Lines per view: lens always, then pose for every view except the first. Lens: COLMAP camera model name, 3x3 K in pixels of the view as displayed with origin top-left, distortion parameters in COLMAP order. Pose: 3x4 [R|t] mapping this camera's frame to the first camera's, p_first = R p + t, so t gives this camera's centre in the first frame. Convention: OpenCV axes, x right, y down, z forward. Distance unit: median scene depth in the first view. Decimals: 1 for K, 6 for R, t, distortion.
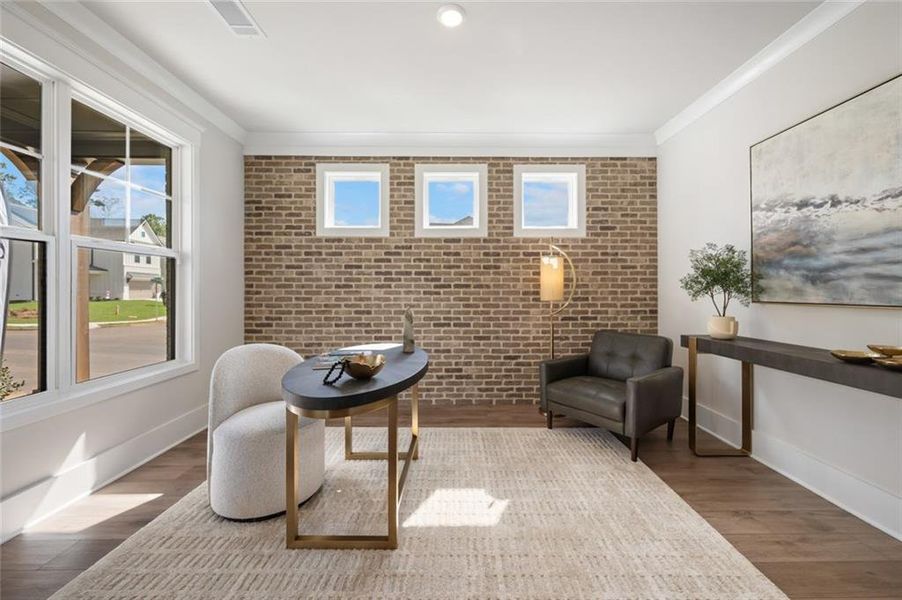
lens RADIAL K [[364.3, 0, 451.0], [0, 364.3, 300.0], [0, 0, 1]] dist [-0.000063, -0.000024]
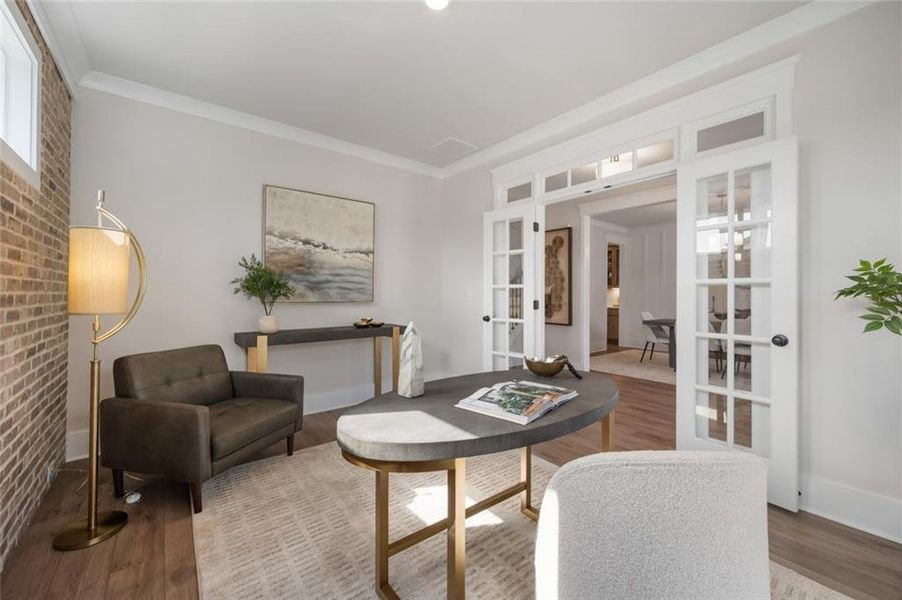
lens RADIAL K [[364.3, 0, 451.0], [0, 364.3, 300.0], [0, 0, 1]] dist [-0.000063, -0.000024]
pose [[-0.626196, -0.015697, 0.779508, -0.732180], [0.015060, 0.999367, 0.032222, -0.045526], [-0.779520, 0.031917, -0.625563, 1.539535]]
